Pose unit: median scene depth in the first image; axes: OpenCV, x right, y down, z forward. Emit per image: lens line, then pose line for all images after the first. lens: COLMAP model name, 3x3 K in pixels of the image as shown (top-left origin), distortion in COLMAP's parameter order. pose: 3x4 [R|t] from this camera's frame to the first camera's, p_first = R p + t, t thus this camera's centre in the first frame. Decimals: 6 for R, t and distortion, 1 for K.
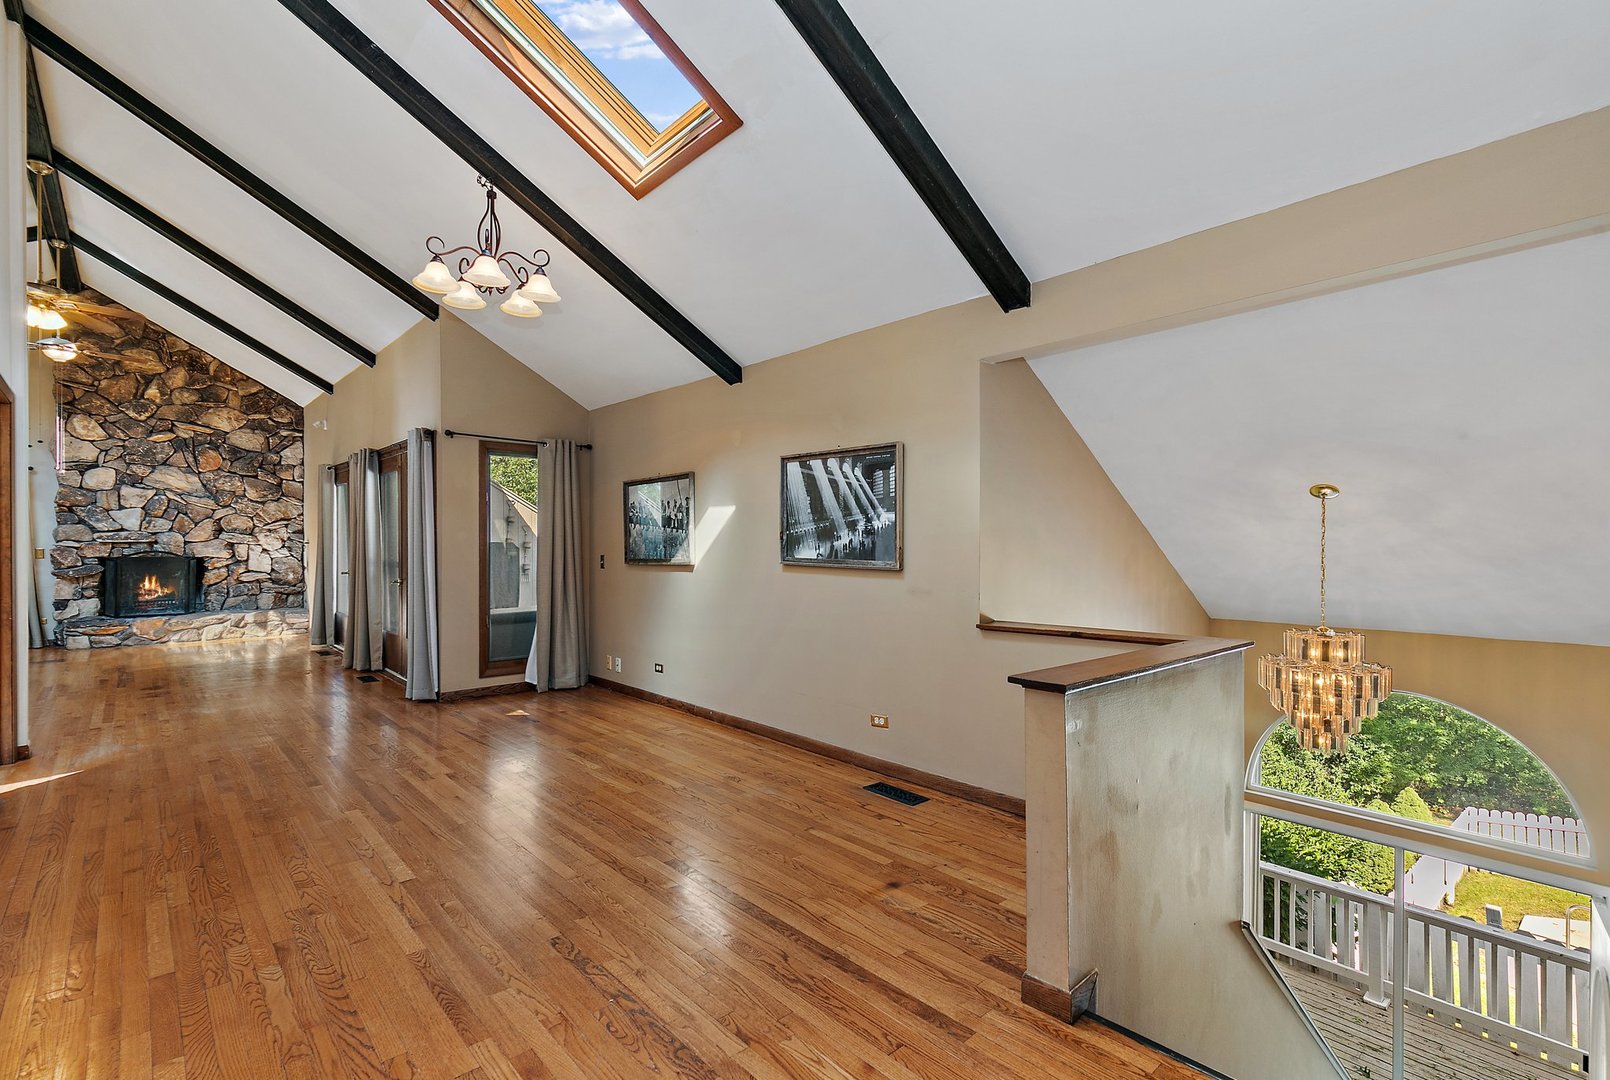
lens RADIAL K [[737.0, 0, 805.5], [0, 737.0, 544.1], [0, 0, 1]] dist [0.004744, -0.003102]
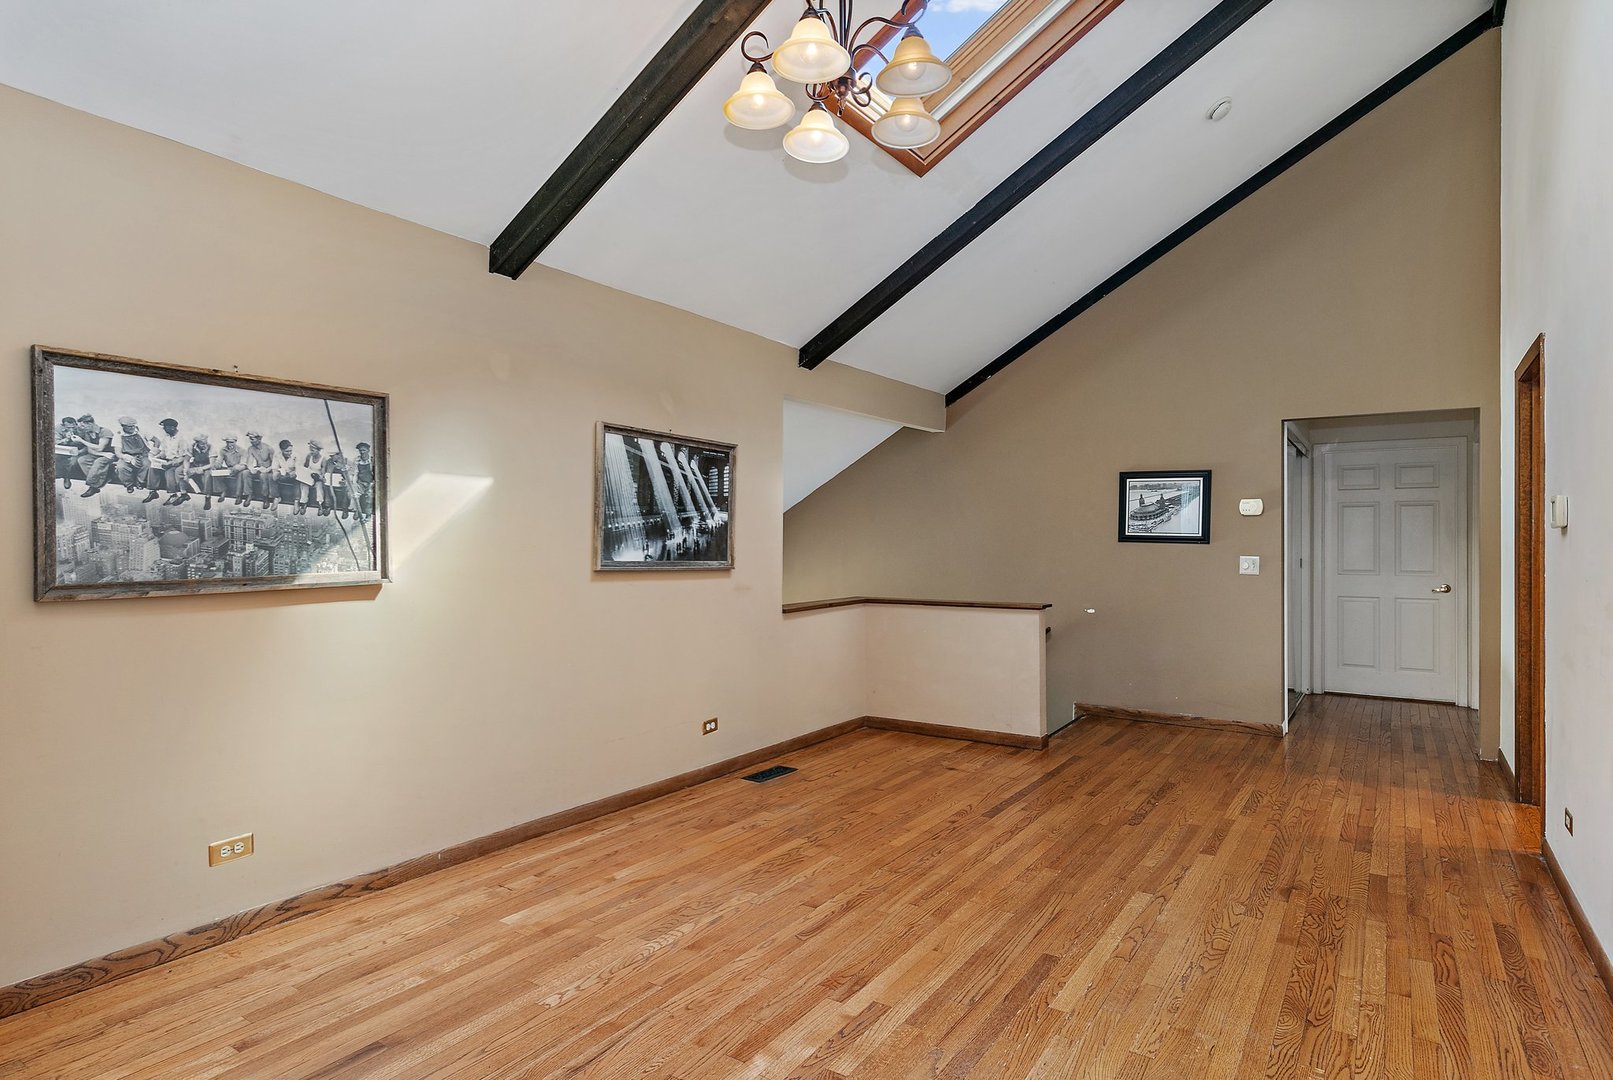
lens RADIAL K [[880.4, 0, 798.7], [0, 880.4, 537.2], [0, 0, 1]] dist [0.004940, 0.001170]
pose [[-0.233010, 0.004995, 0.972462, -1.005859], [-0.006880, 0.999953, -0.006785, -0.001452], [-0.972450, -0.008271, -0.232965, 1.104858]]
